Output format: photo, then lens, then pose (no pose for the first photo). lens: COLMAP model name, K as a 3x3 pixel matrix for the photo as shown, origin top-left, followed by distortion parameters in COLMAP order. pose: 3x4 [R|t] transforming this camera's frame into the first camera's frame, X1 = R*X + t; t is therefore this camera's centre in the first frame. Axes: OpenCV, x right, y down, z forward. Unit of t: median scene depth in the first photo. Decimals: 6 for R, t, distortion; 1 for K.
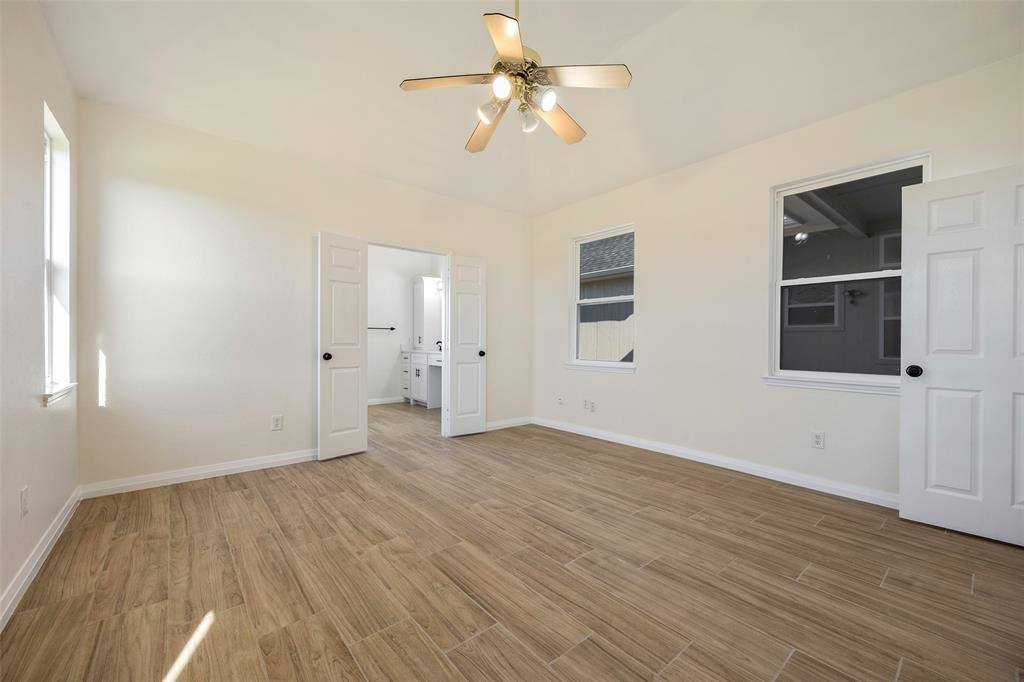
lens RADIAL K [[403.7, 0, 513.8], [0, 403.7, 334.8], [0, 0, 1]] dist [-0.002439, -0.000172]
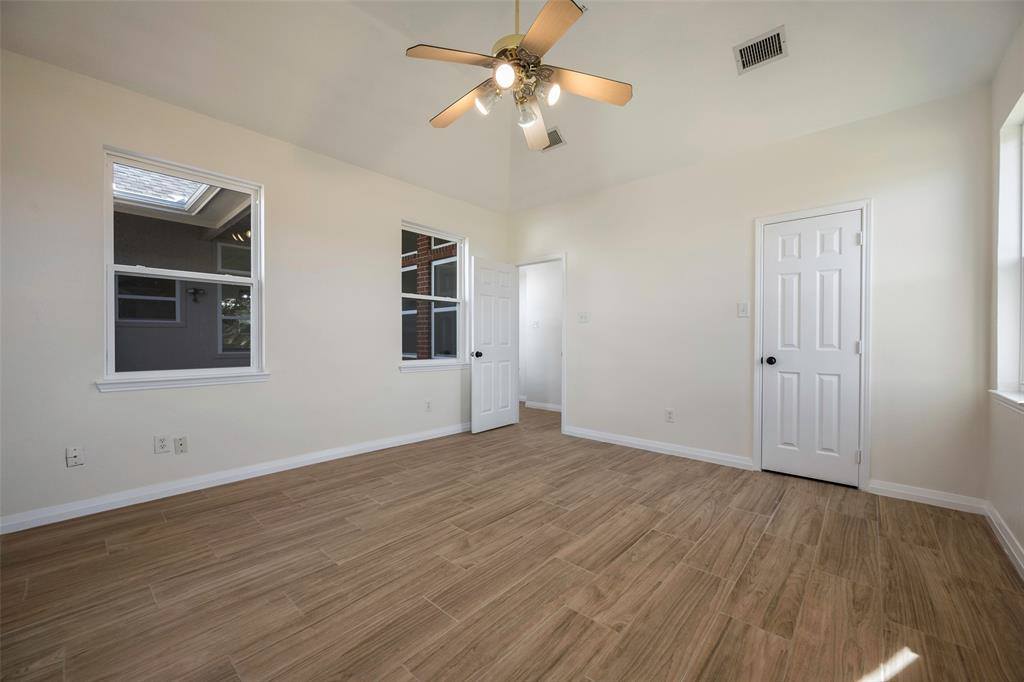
lens RADIAL K [[403.7, 0, 513.8], [0, 403.7, 334.8], [0, 0, 1]] dist [-0.002439, -0.000172]
pose [[-0.139808, 0.006498, 0.990157, -0.940725], [-0.015661, 0.999839, -0.008772, 0.013399], [-0.990055, -0.016734, -0.139684, 1.125152]]
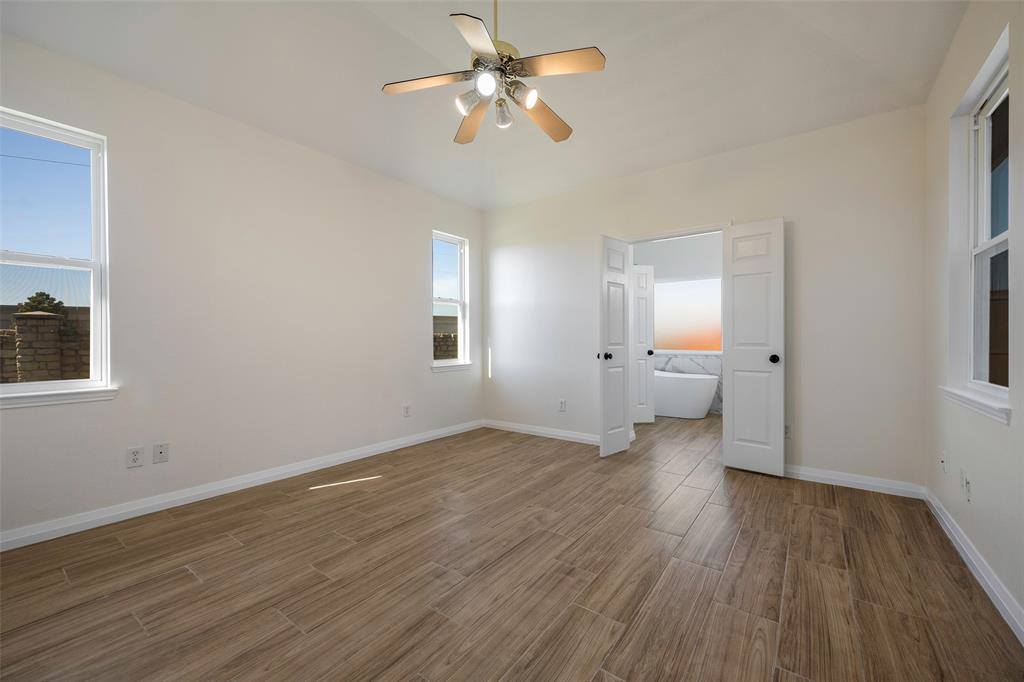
lens RADIAL K [[414.8, 0, 515.6], [0, 414.8, 338.4], [0, 0, 1]] dist [-0.002633, -0.000200]
pose [[0.236198, -0.006086, -0.971686, 0.997577], [0.017323, 0.999848, -0.002051, 0.000366], [0.971551, -0.016348, 0.236267, 0.790467]]
